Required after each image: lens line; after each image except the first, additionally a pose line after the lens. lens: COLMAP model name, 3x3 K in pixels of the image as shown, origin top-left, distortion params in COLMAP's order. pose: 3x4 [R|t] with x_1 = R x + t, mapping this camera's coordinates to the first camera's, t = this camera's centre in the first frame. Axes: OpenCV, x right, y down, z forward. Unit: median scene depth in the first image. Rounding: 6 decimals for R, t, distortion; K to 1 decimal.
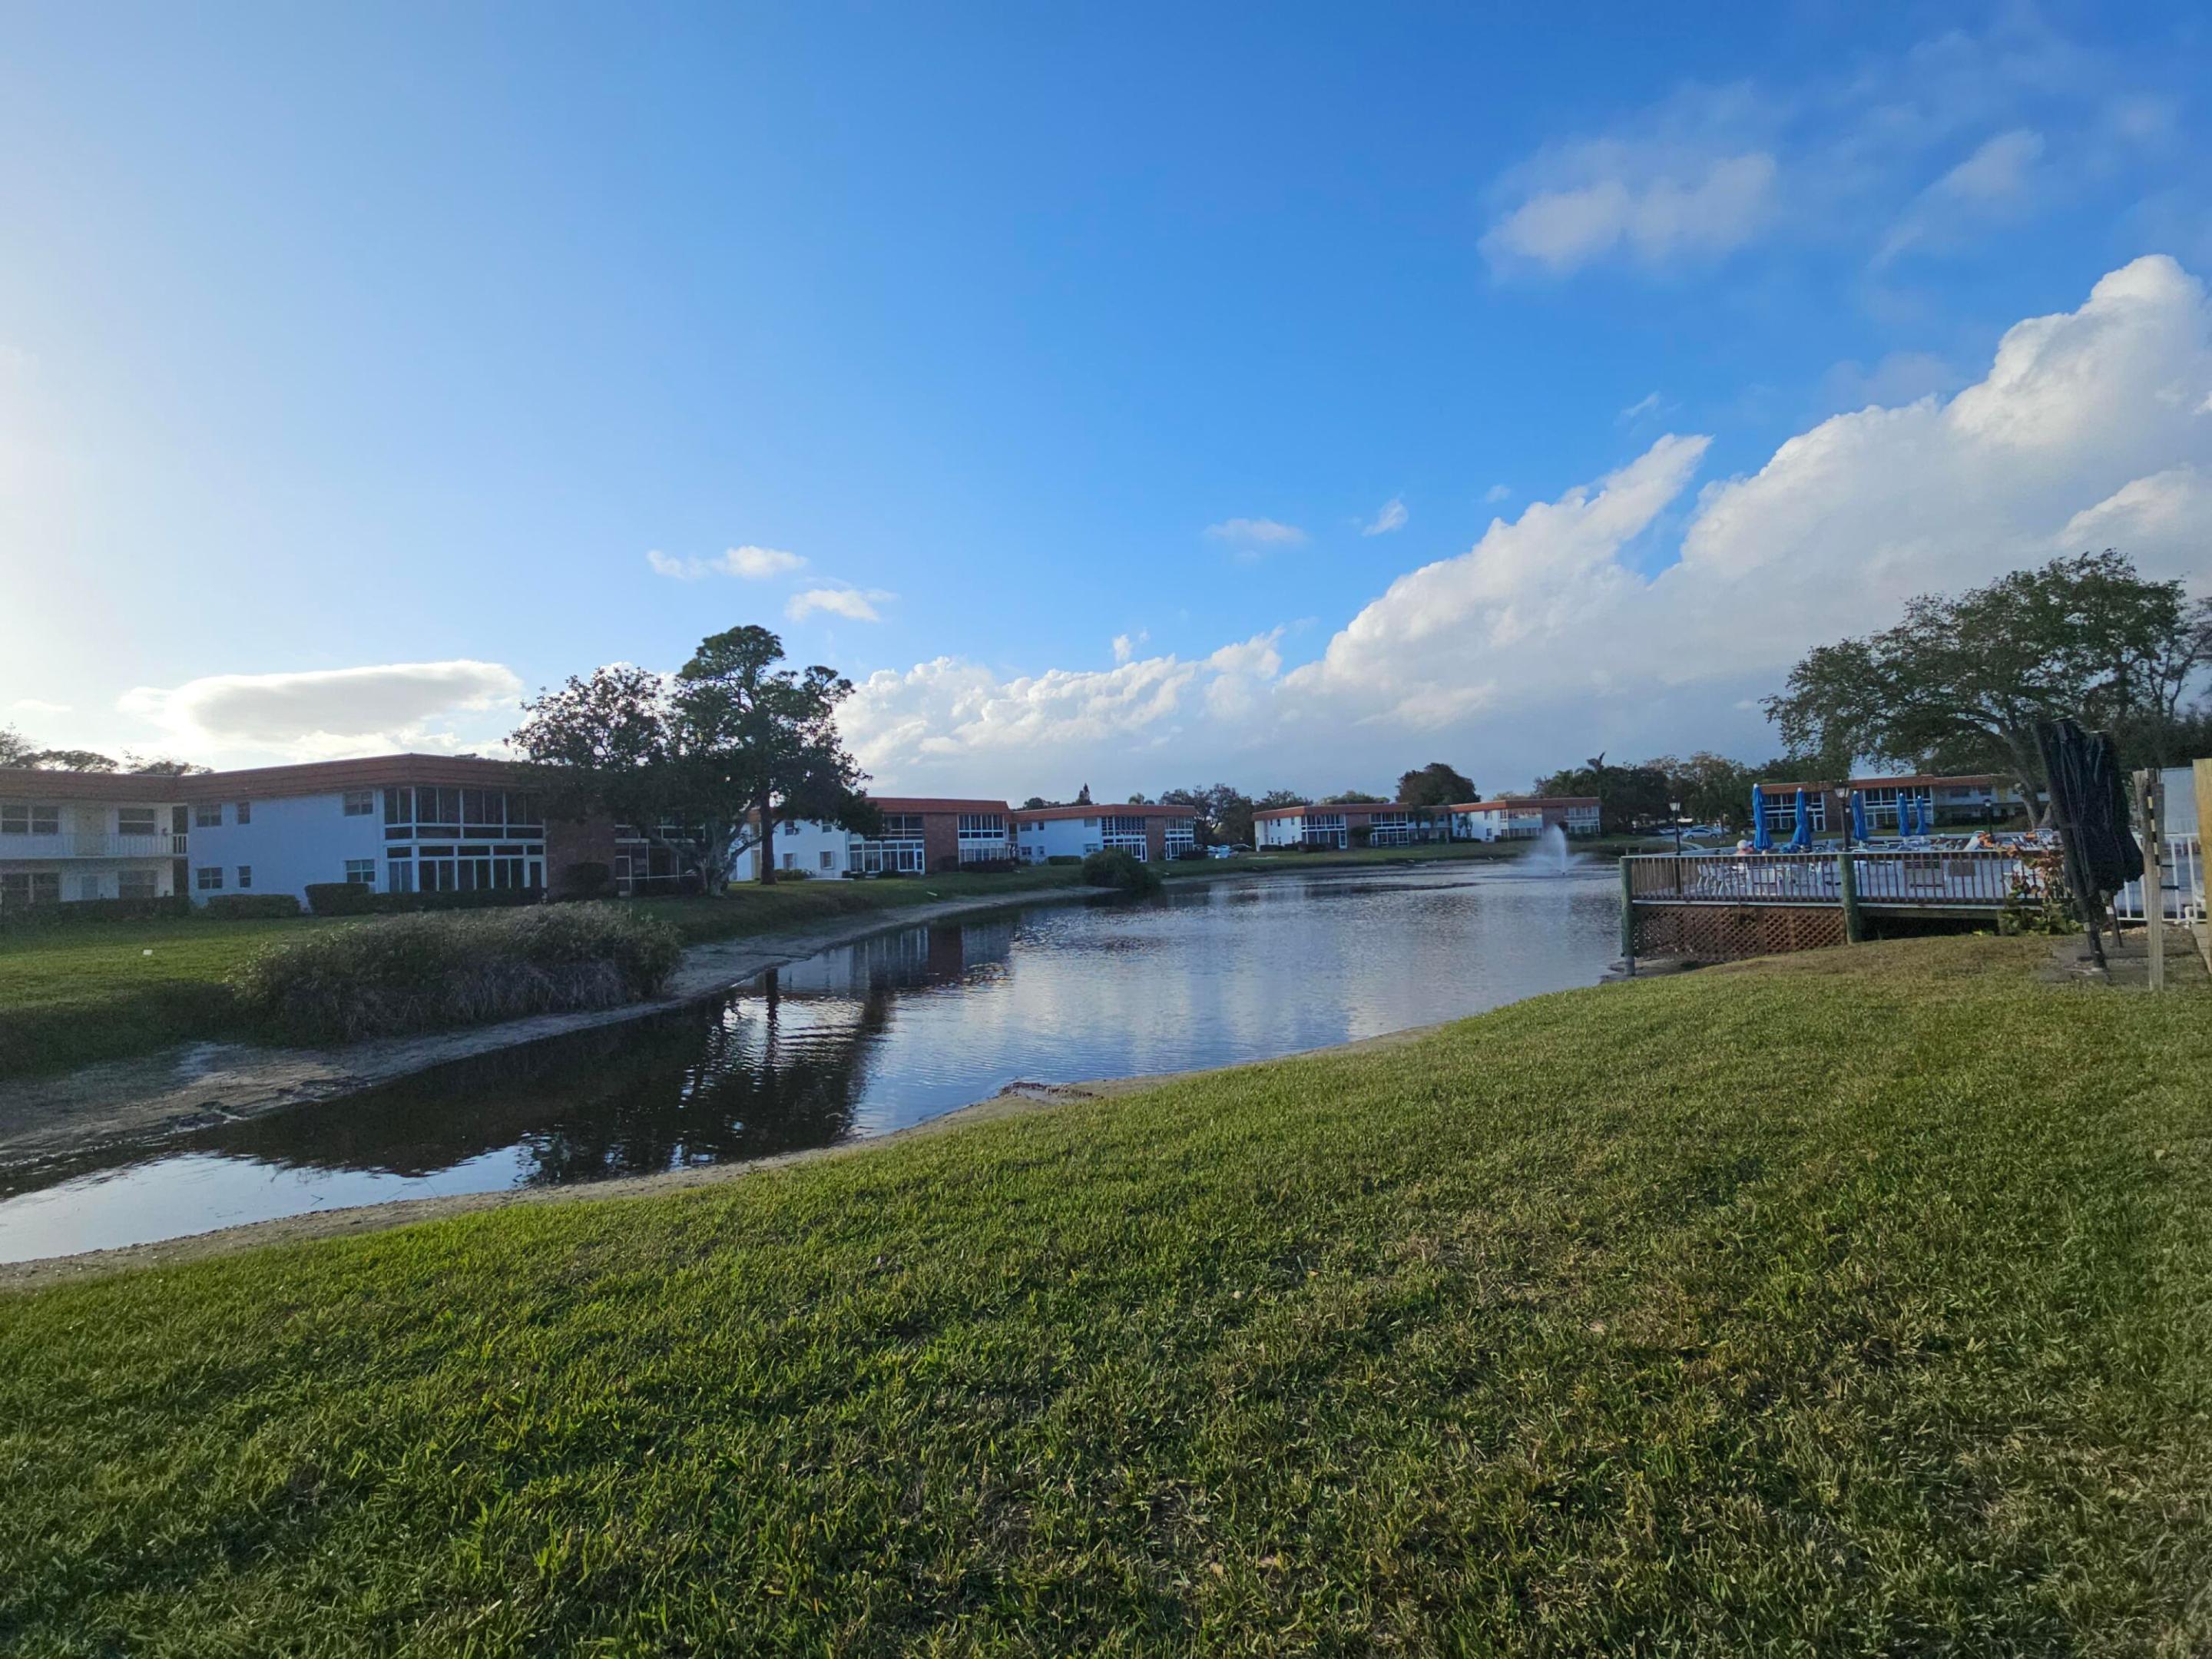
lens RADIAL K [[894.4, 0, 1124.0], [0, 894.4, 824.1], [0, 0, 1]] dist [-0.037548, -0.000514]
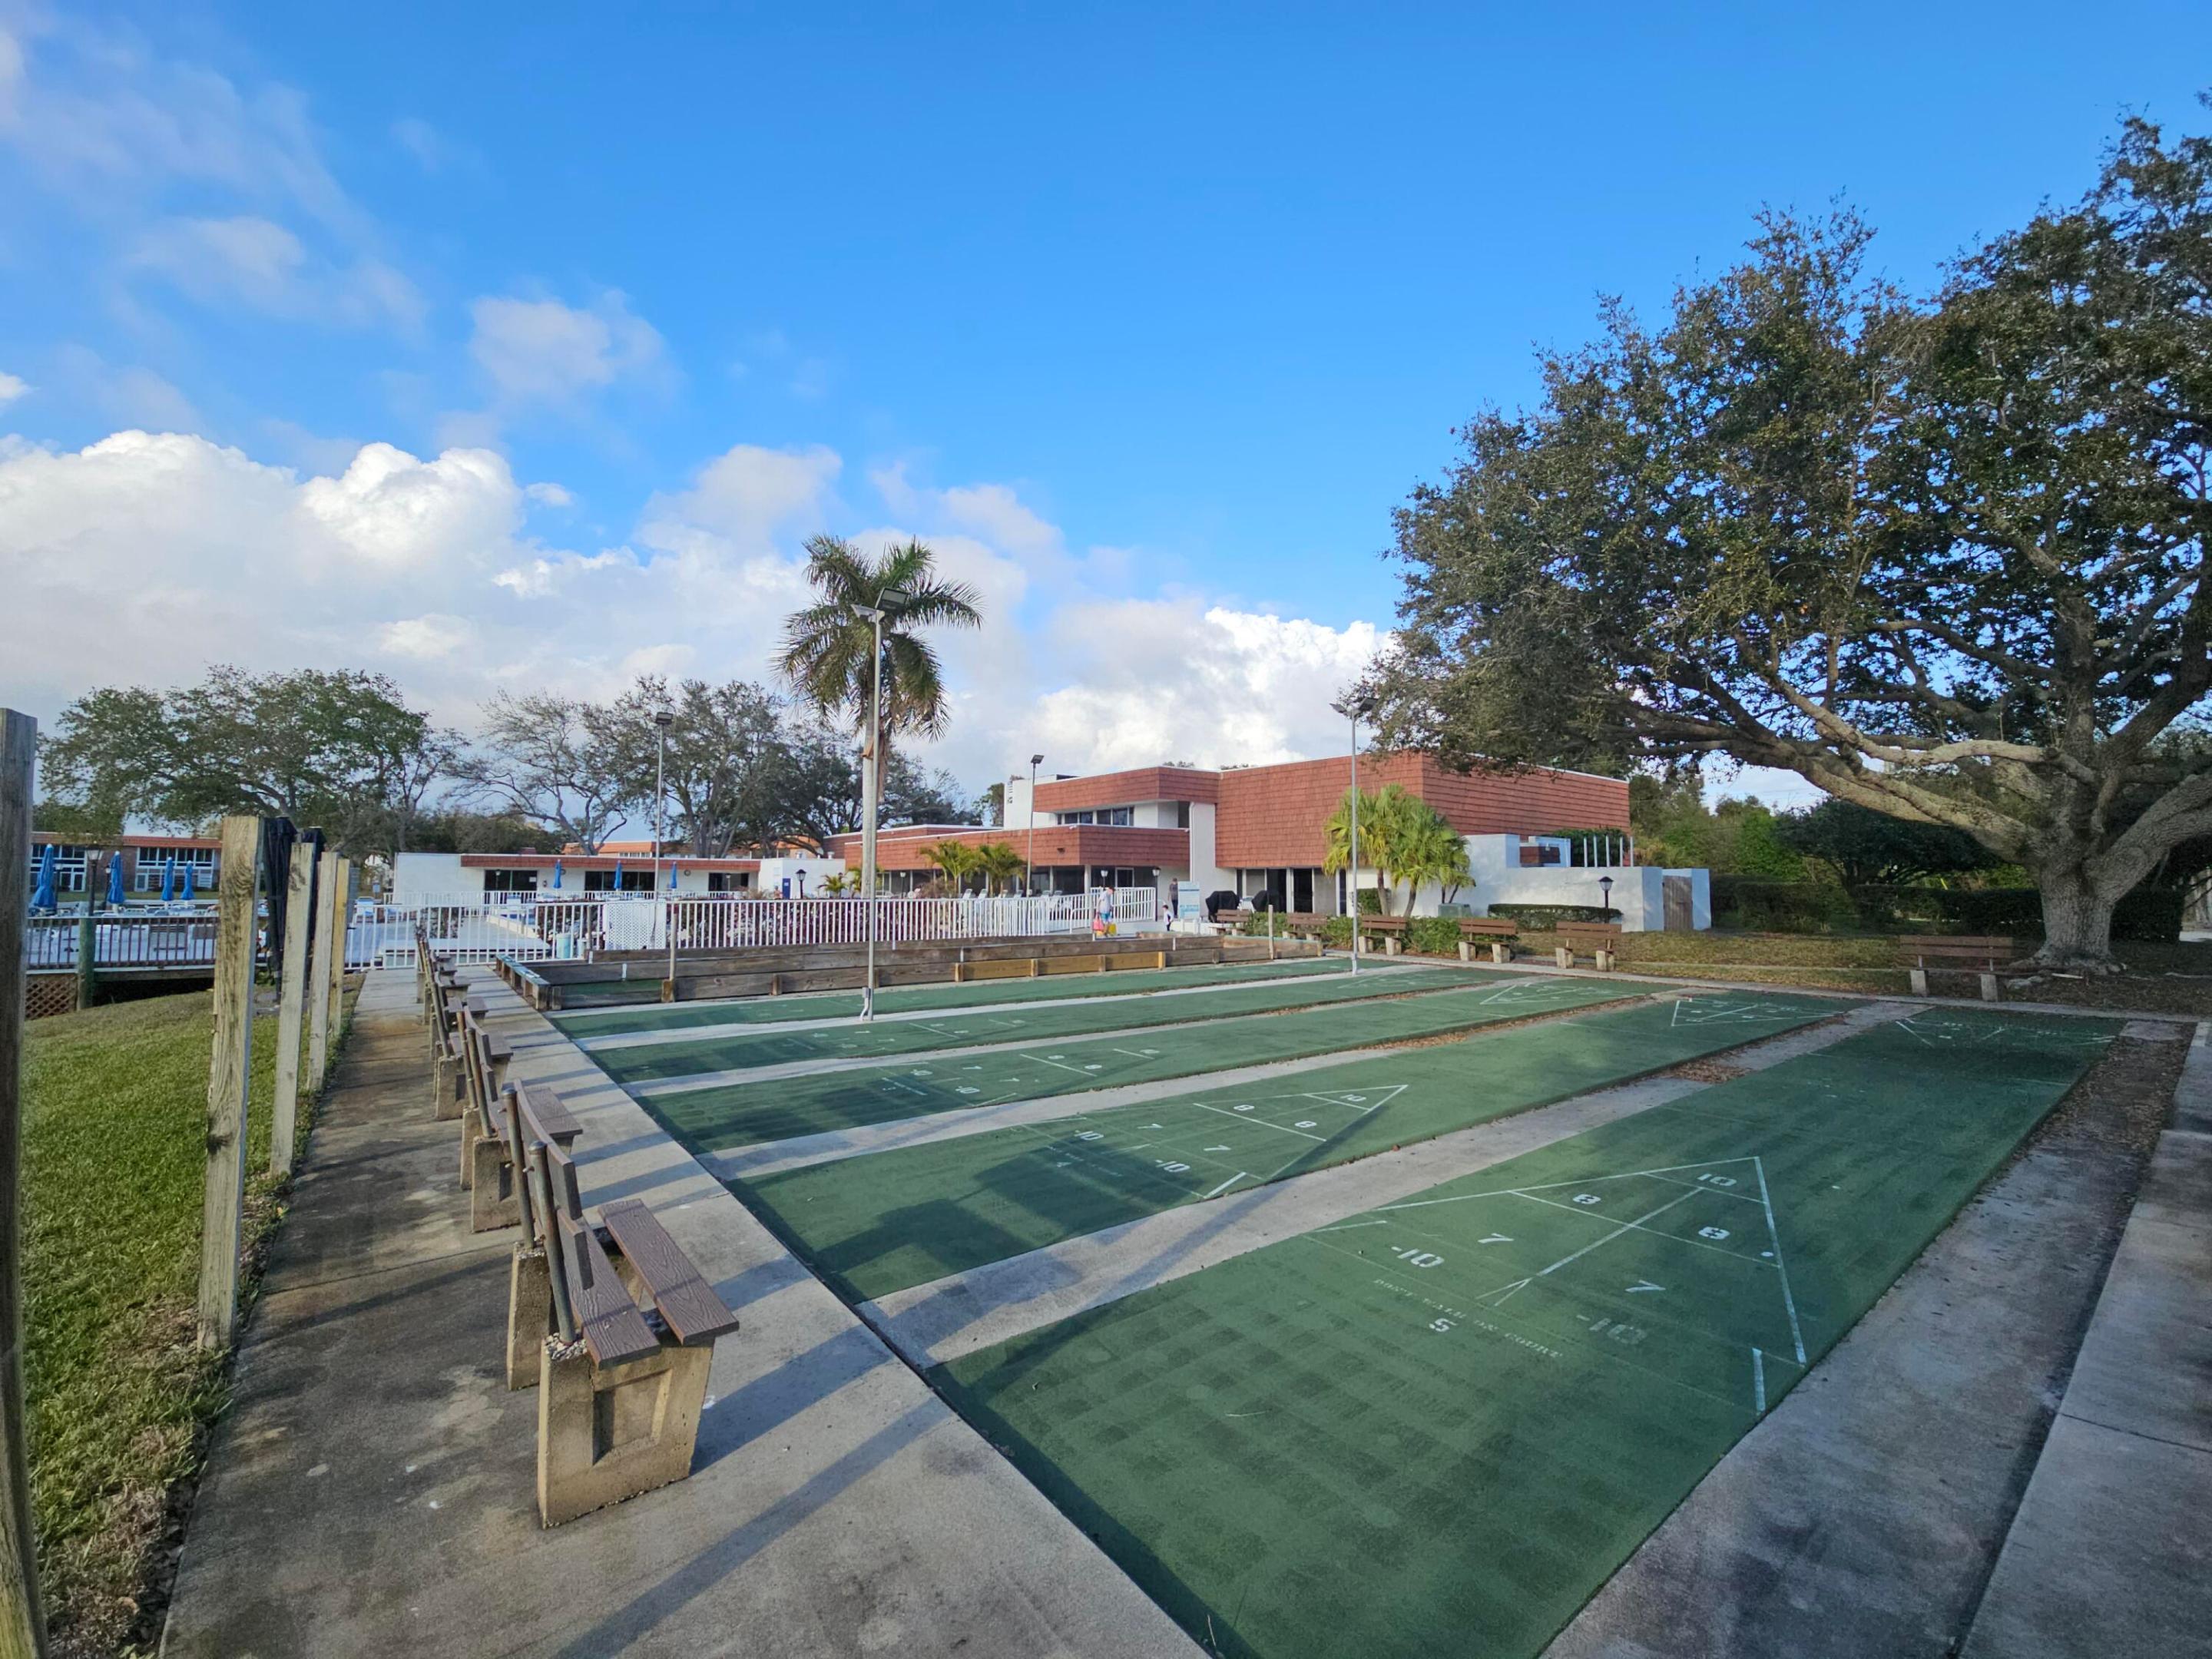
lens RADIAL K [[894.4, 0, 1124.0], [0, 894.4, 824.1], [0, 0, 1]] dist [-0.037548, -0.000514]
pose [[0.013801, 0.104583, 0.994420, -0.062115], [-0.030945, 0.994083, -0.104118, -0.004945], [-0.999426, -0.029335, 0.016956, -0.105581]]
